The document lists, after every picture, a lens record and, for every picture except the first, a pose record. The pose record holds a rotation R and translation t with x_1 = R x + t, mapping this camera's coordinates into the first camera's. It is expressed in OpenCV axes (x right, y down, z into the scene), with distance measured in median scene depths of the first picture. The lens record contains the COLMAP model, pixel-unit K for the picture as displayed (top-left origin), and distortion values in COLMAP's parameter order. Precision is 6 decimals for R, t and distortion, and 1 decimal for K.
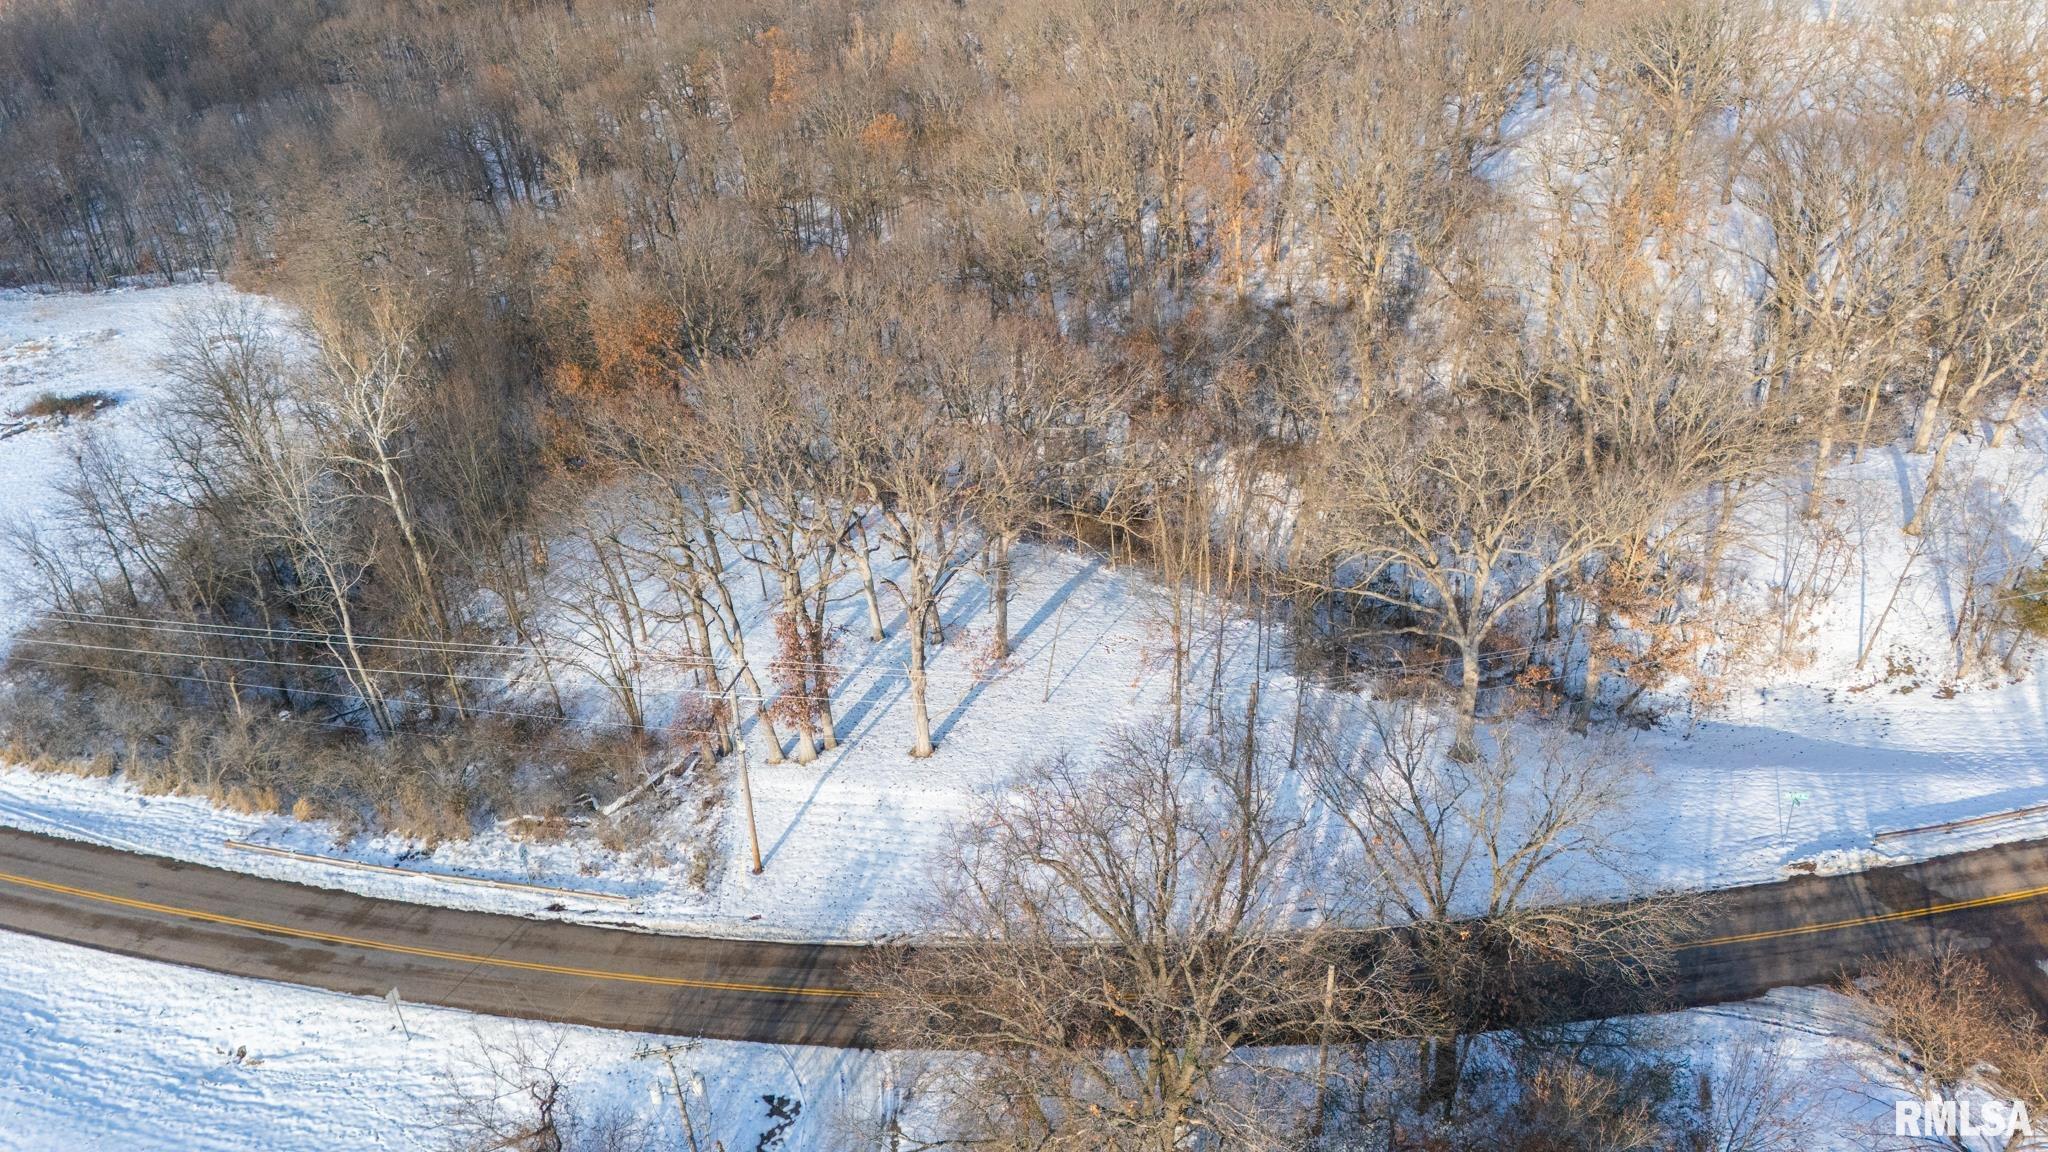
lens RADIAL K [[1507.6, 0, 1026.5], [0, 1507.6, 586.3], [0, 0, 1]] dist [0.076904, -0.077183]
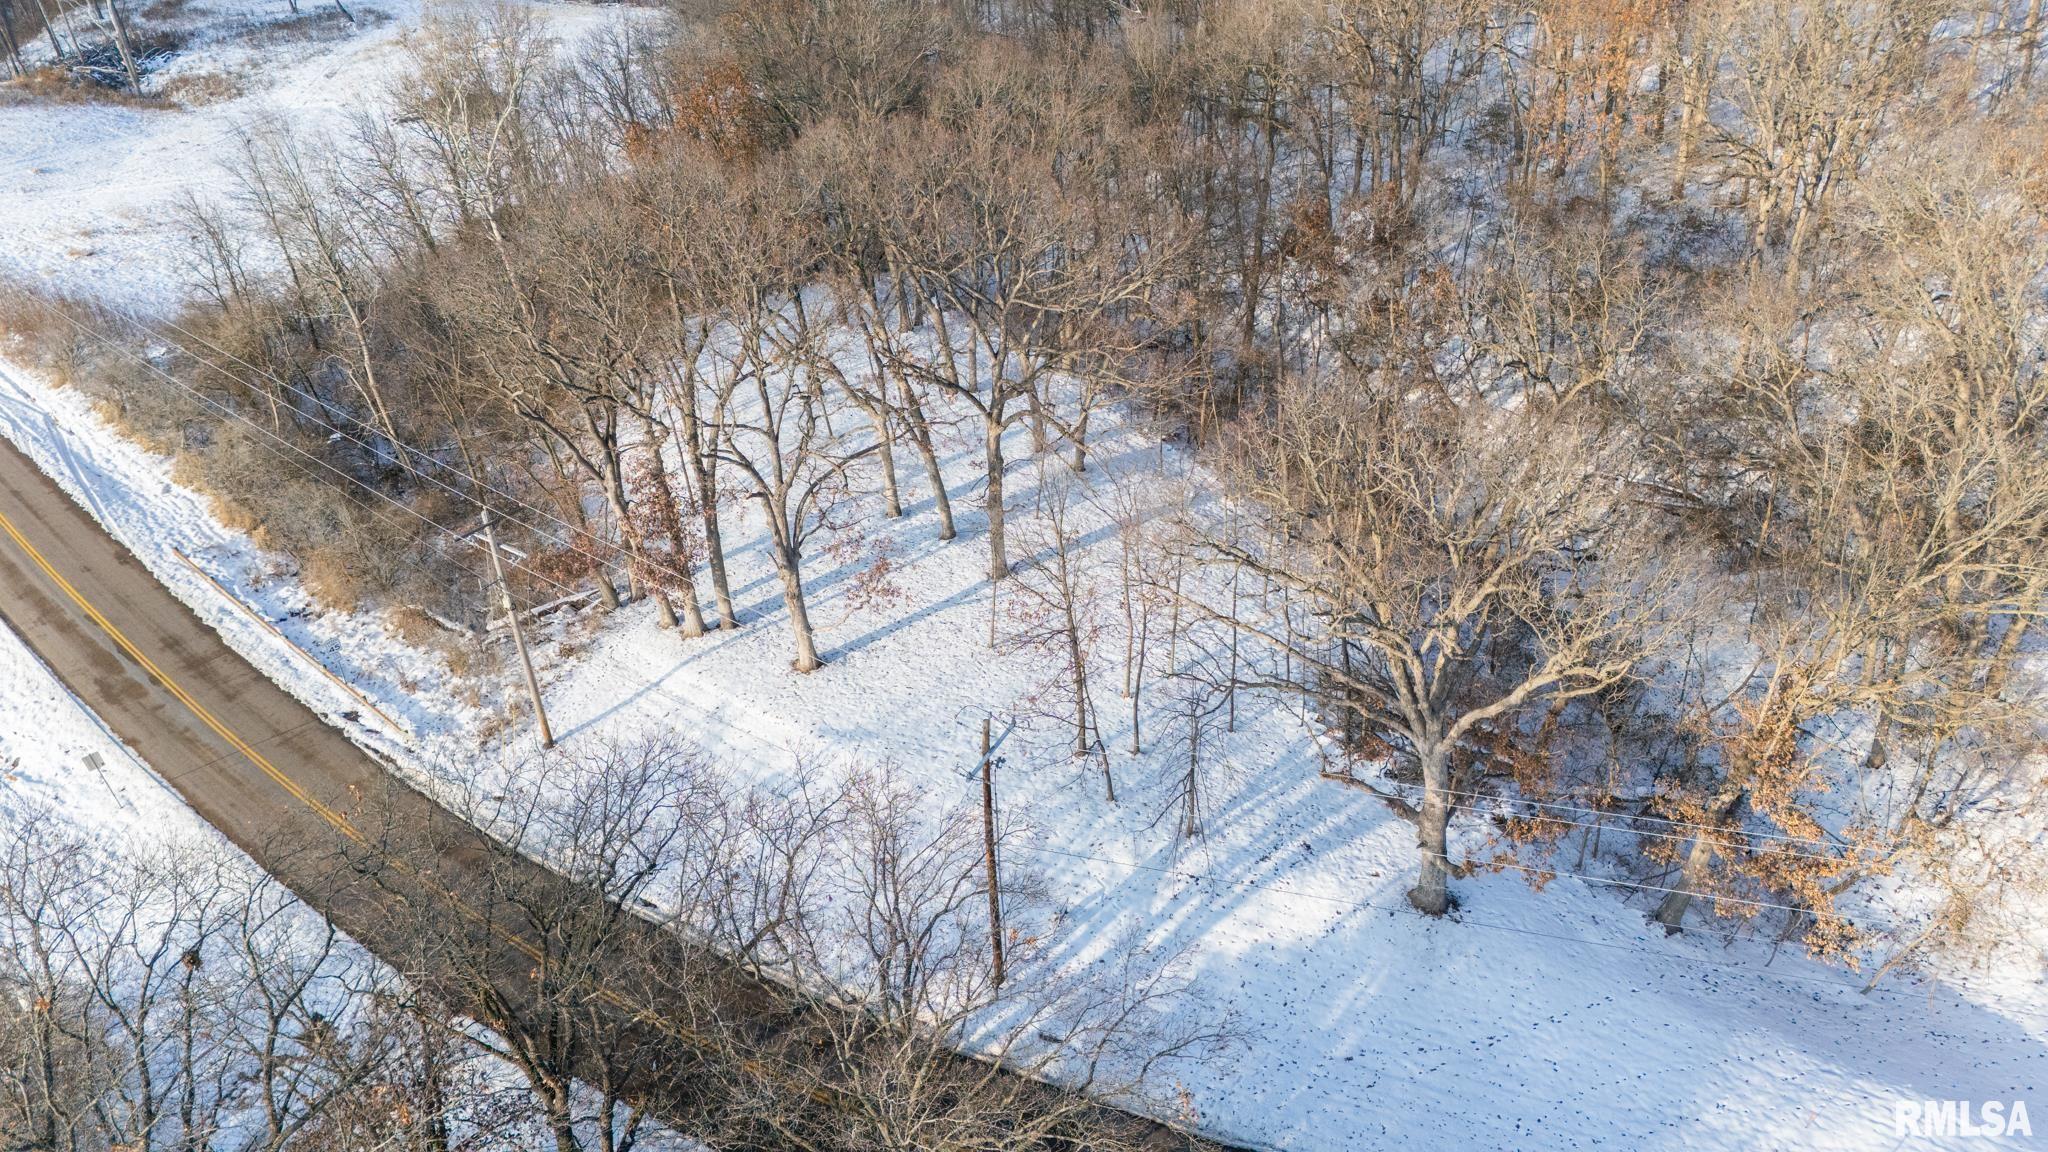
lens RADIAL K [[1507.6, 0, 1029.9], [0, 1507.6, 571.9], [0, 0, 1]] dist [0.076904, -0.077183]
pose [[0.891277, 0.266931, -0.366570, 0.351760], [-0.225880, 0.962298, 0.151528, -0.097790], [0.393197, -0.052253, 0.917968, 0.318327]]
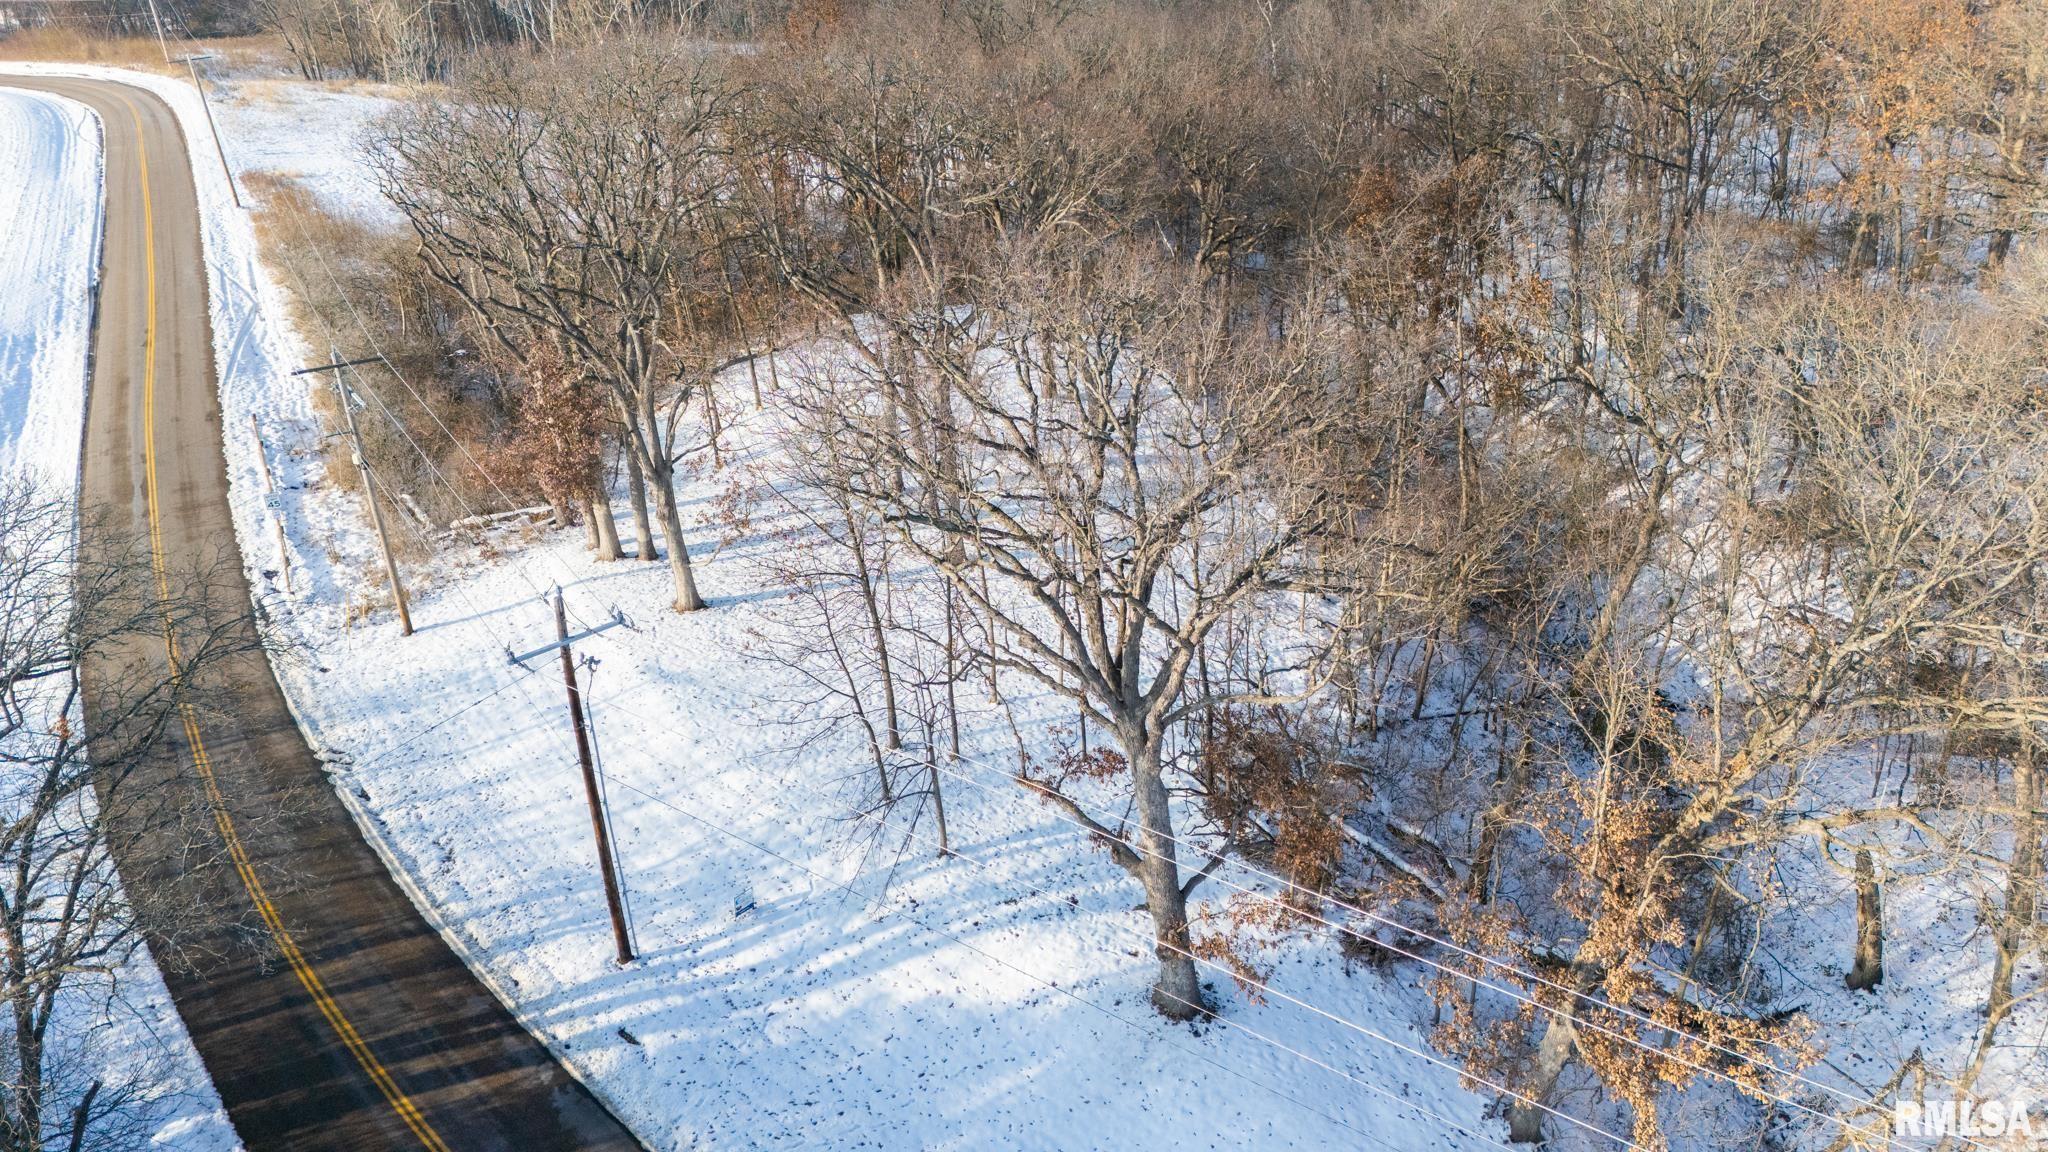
lens RADIAL K [[1507.6, 0, 1041.9], [0, 1507.6, 569.5], [0, 0, 1]] dist [0.076904, -0.077183]
pose [[0.685960, 0.368237, -0.627583, 0.536525], [-0.364717, 0.920325, 0.141362, -0.077140], [0.629635, 0.131922, 0.765609, 0.585134]]
